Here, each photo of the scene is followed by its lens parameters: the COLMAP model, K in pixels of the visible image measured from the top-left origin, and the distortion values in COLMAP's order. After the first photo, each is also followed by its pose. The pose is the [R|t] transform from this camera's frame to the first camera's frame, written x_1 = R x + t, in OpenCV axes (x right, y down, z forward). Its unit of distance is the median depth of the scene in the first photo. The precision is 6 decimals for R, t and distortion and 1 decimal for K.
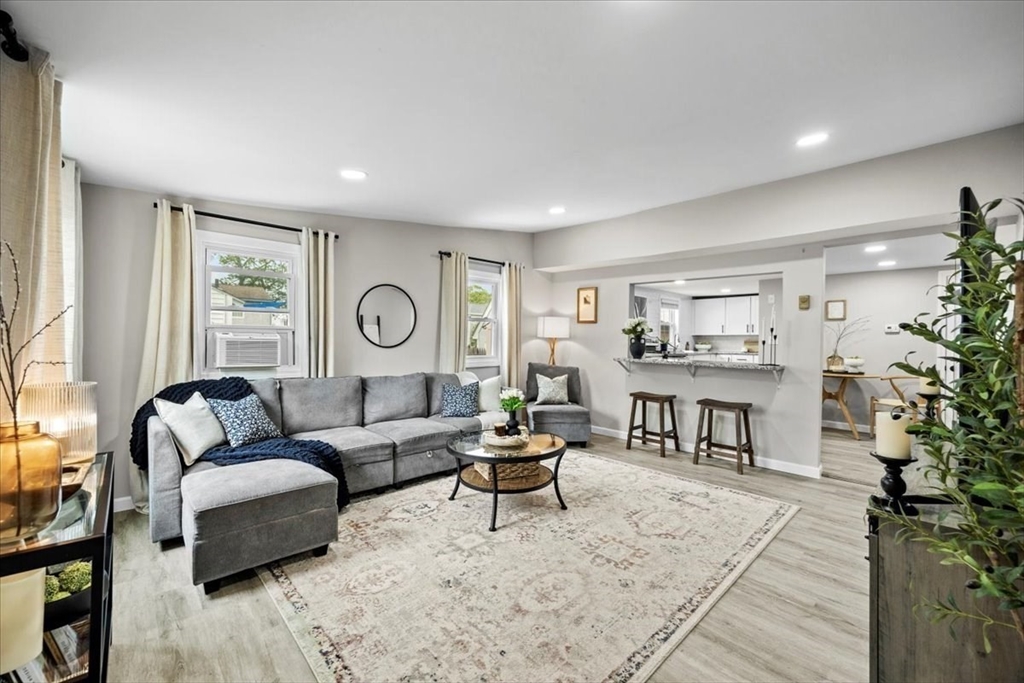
lens RADIAL K [[414.0, 0, 510.8], [0, 414.0, 339.4], [0, 0, 1]] dist [-0.002774, -0.000056]
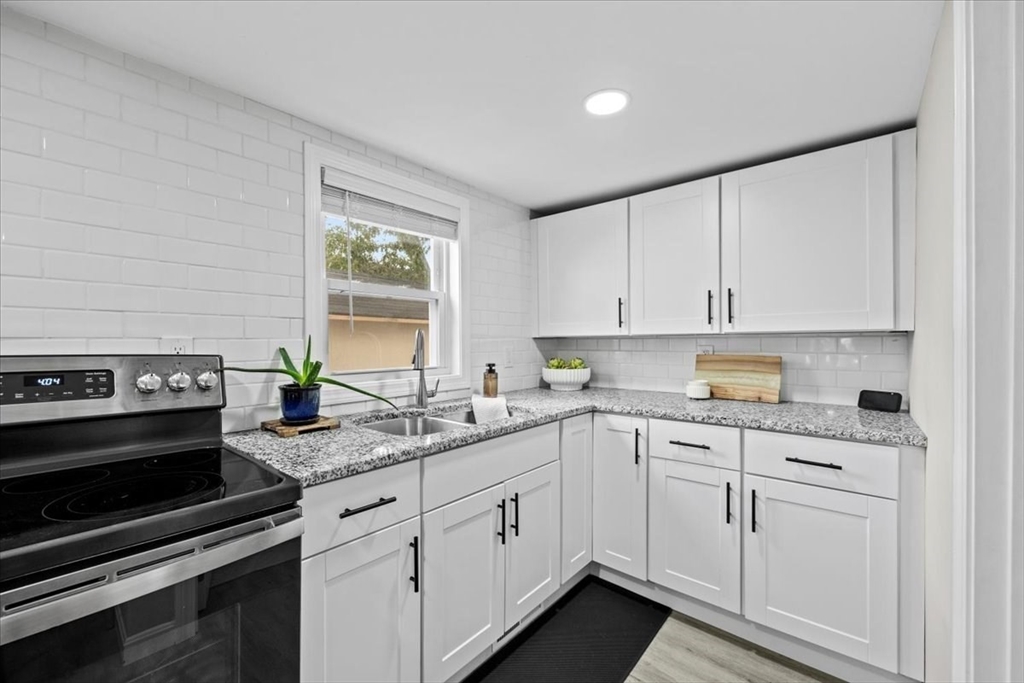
lens RADIAL K [[414.0, 0, 510.8], [0, 414.0, 339.4], [0, 0, 1]] dist [-0.002774, -0.000056]
pose [[0.991538, -0.011328, 0.129319, 0.822782], [0.012111, 0.999913, -0.005268, -0.015022], [-0.129248, 0.006790, 0.991589, 1.500258]]
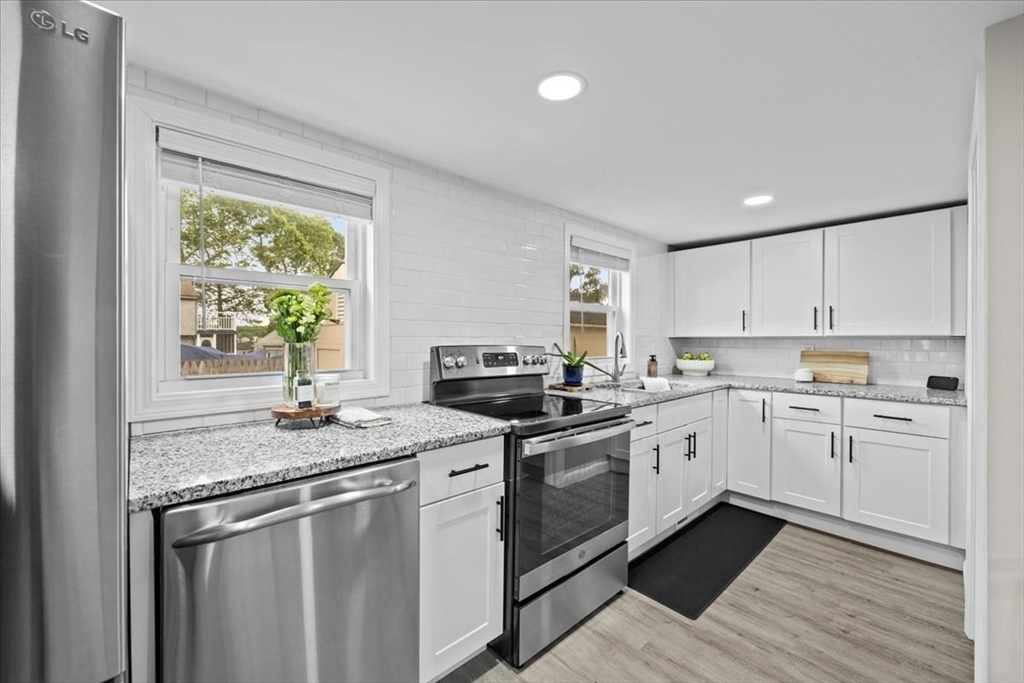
lens RADIAL K [[408.0, 0, 507.0], [0, 408.0, 336.5], [0, 0, 1]] dist [-0.007166, -0.000251]
pose [[0.999995, -0.002809, 0.001071, 0.587081], [0.002816, 0.999971, -0.007100, -0.017831], [-0.001051, 0.007103, 0.999974, 1.254376]]
